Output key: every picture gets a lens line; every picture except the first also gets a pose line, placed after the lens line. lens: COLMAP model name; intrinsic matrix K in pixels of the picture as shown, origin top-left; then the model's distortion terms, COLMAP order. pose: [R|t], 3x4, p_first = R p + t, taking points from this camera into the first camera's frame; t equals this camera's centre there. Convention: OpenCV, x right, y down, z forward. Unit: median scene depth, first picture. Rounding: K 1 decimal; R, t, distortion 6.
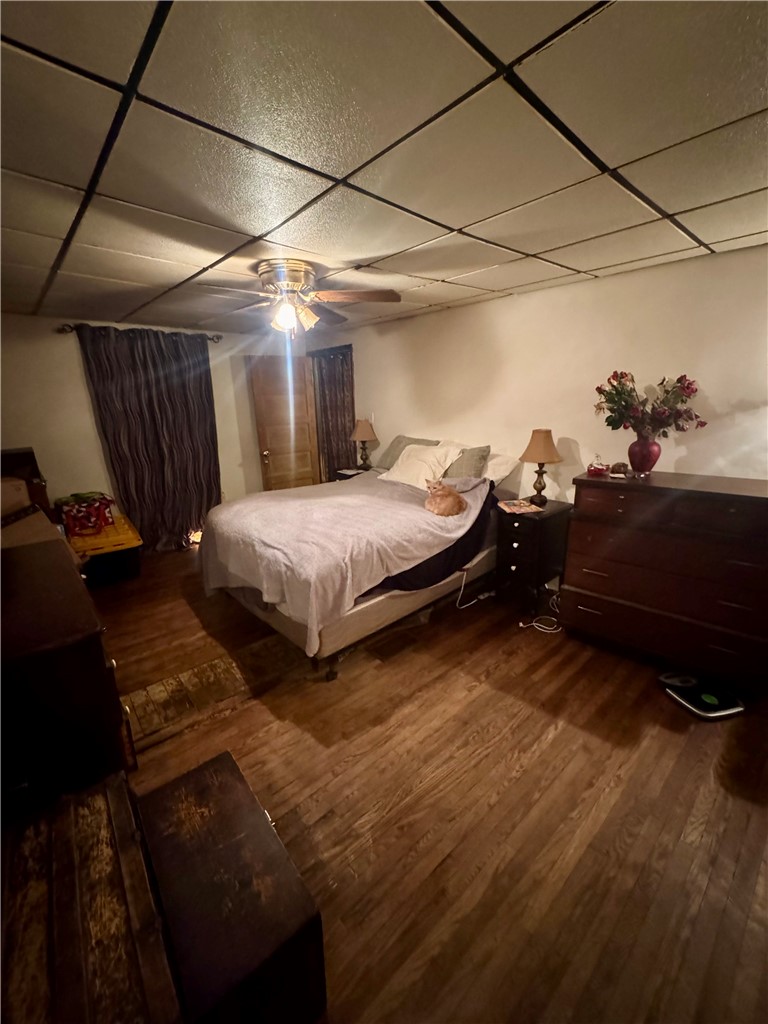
lens RADIAL K [[408.8, 0, 386.5], [0, 408.8, 511.2], [0, 0, 1]] dist [-0.002354, 0.000318]
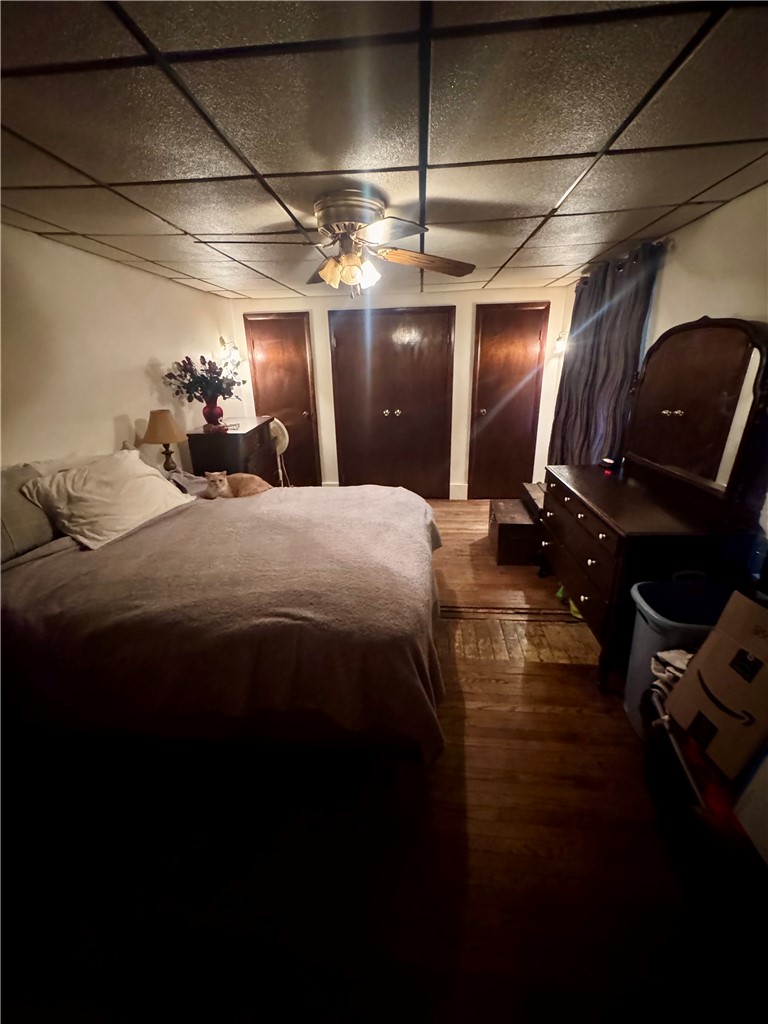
lens RADIAL K [[408.8, 0, 386.1], [0, 408.8, 514.6], [0, 0, 1]] dist [-0.002354, 0.000318]
pose [[-0.679178, -0.226394, 0.698185, -0.902471], [0.239616, 0.830730, 0.502466, -0.431961], [-0.693759, 0.508560, -0.509966, 1.510992]]
